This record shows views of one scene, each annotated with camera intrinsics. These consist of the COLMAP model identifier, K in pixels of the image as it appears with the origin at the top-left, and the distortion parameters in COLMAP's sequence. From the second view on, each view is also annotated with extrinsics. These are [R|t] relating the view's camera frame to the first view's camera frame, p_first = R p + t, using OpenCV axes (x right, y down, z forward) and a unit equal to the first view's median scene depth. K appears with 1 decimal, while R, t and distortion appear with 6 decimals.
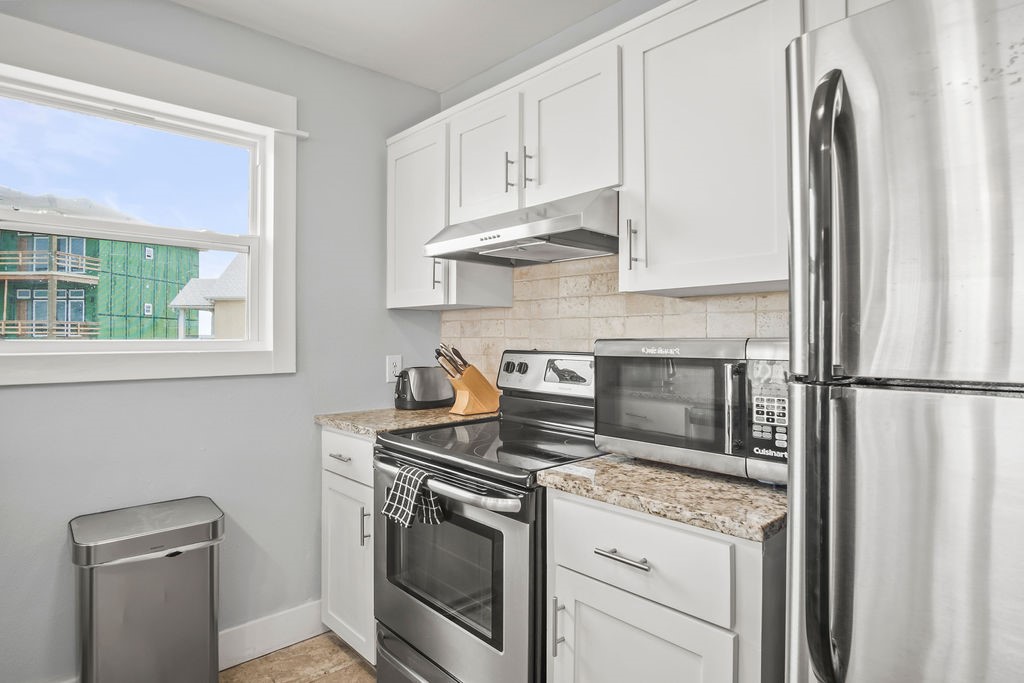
lens RADIAL K [[553.1, 0, 510.1], [0, 553.1, 338.9], [0, 0, 1]] dist [-0.041705, 0.014814]
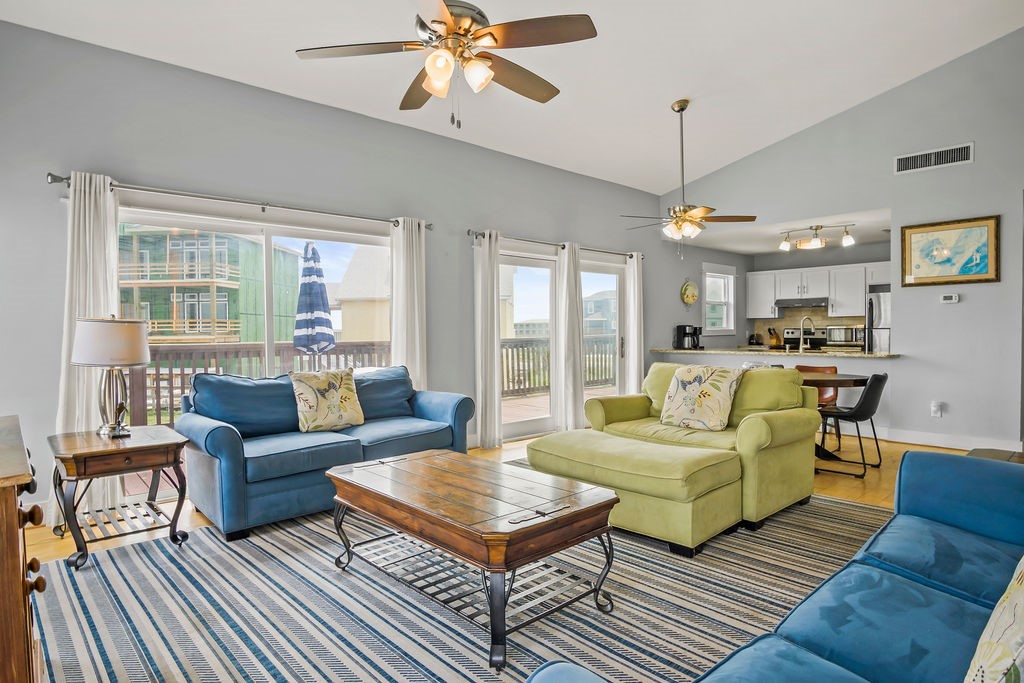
lens RADIAL K [[561.2, 0, 512.0], [0, 561.2, 341.5], [0, 0, 1]] dist [-0.020336, -0.003666]
pose [[0.999837, -0.009766, -0.015157, -1.810081], [0.010020, 0.999809, 0.016786, 0.024619], [0.014990, -0.016936, 0.999744, -2.884205]]
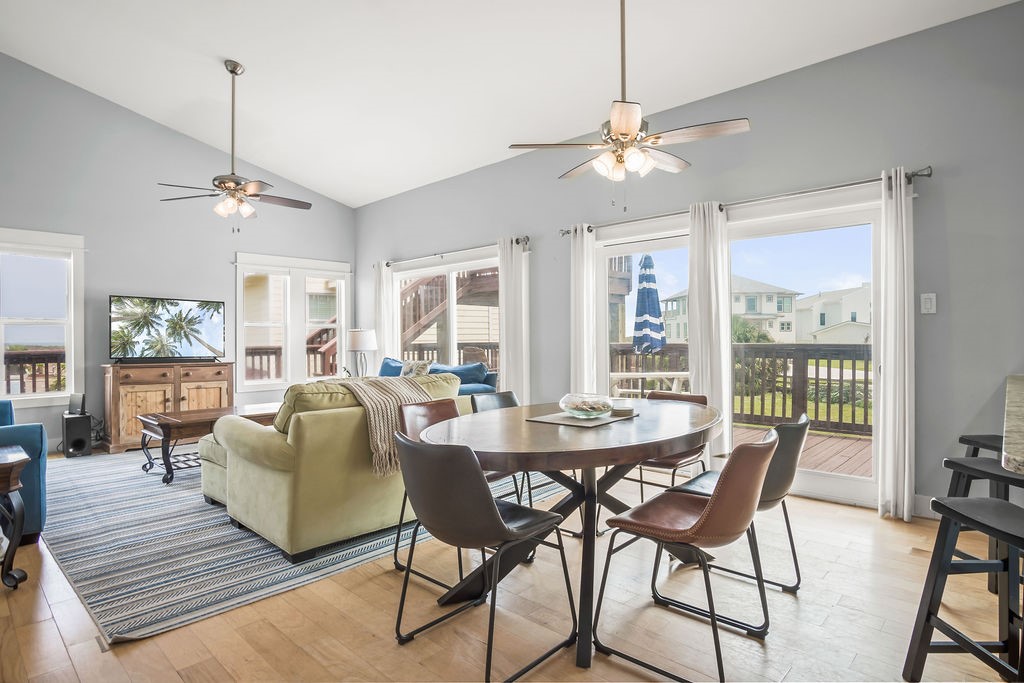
lens RADIAL K [[553.1, 0, 510.1], [0, 553.1, 338.9], [0, 0, 1]] dist [-0.041705, 0.014814]
pose [[0.065282, -0.000634, -0.997867, 0.096222], [0.007424, 0.999972, -0.000150, 0.036102], [0.997839, -0.007399, 0.065285, -1.015603]]
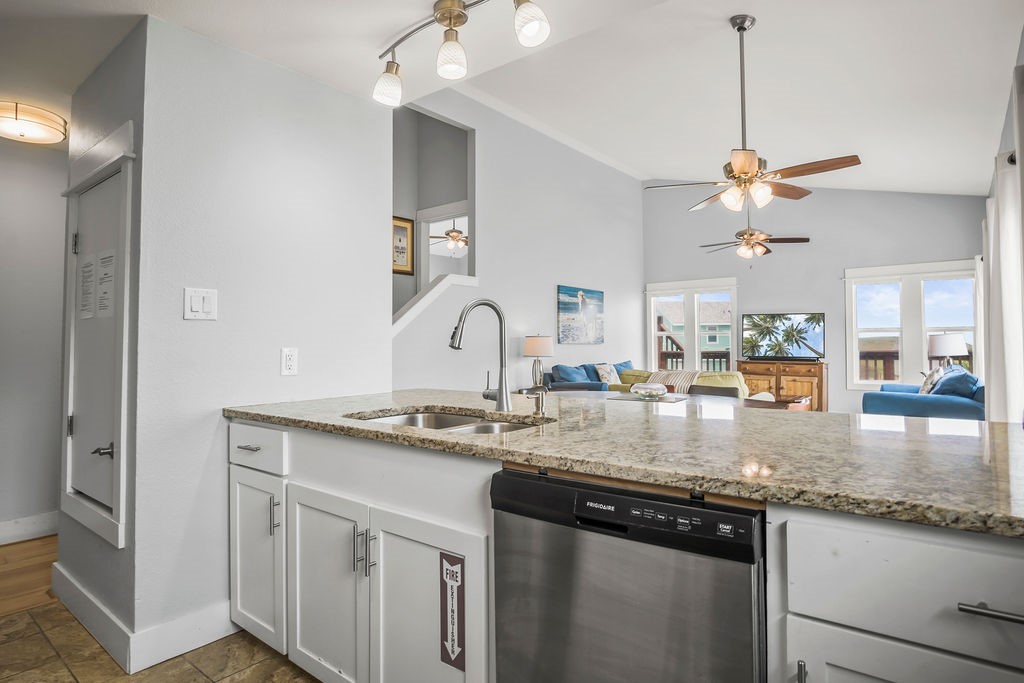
lens RADIAL K [[561.2, 0, 512.0], [0, 561.2, 341.5], [0, 0, 1]] dist [-0.020336, -0.003666]
pose [[-0.988243, 0.001104, -0.152888, -0.296306], [0.002075, 0.999979, -0.006196, 0.030638], [0.152878, -0.006440, -0.988224, 0.727647]]
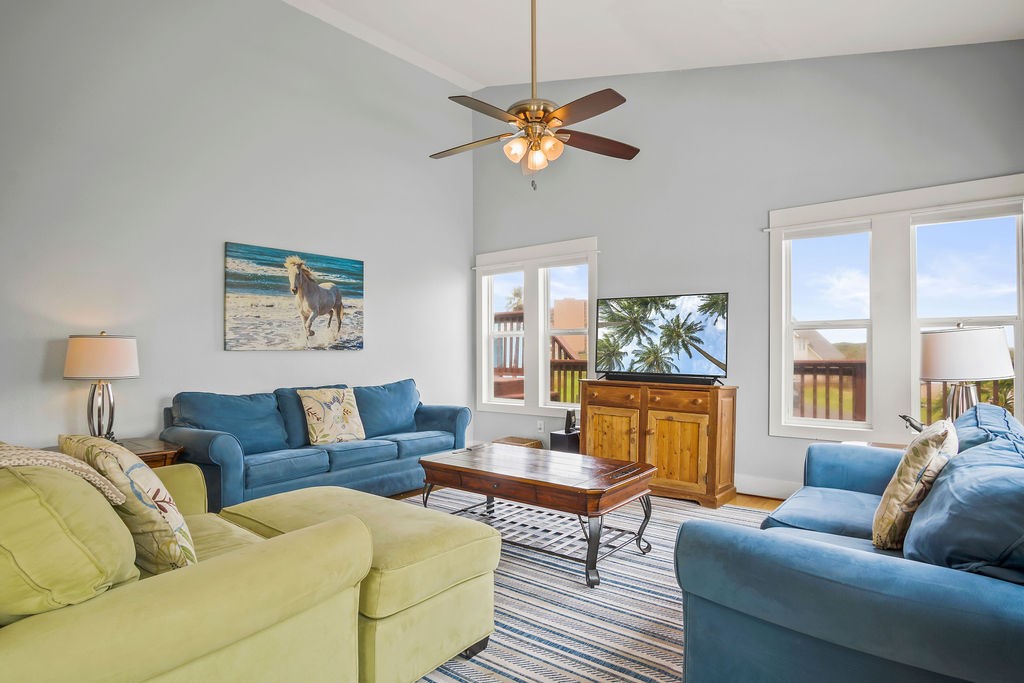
lens RADIAL K [[561.2, 0, 512.0], [0, 561.2, 341.5], [0, 0, 1]] dist [-0.020336, -0.003666]
pose [[-0.988541, 0.001125, -0.150950, -1.675328], [0.003246, 0.999899, -0.013803, 0.021895], [0.150920, -0.014135, -0.988445, -0.587202]]
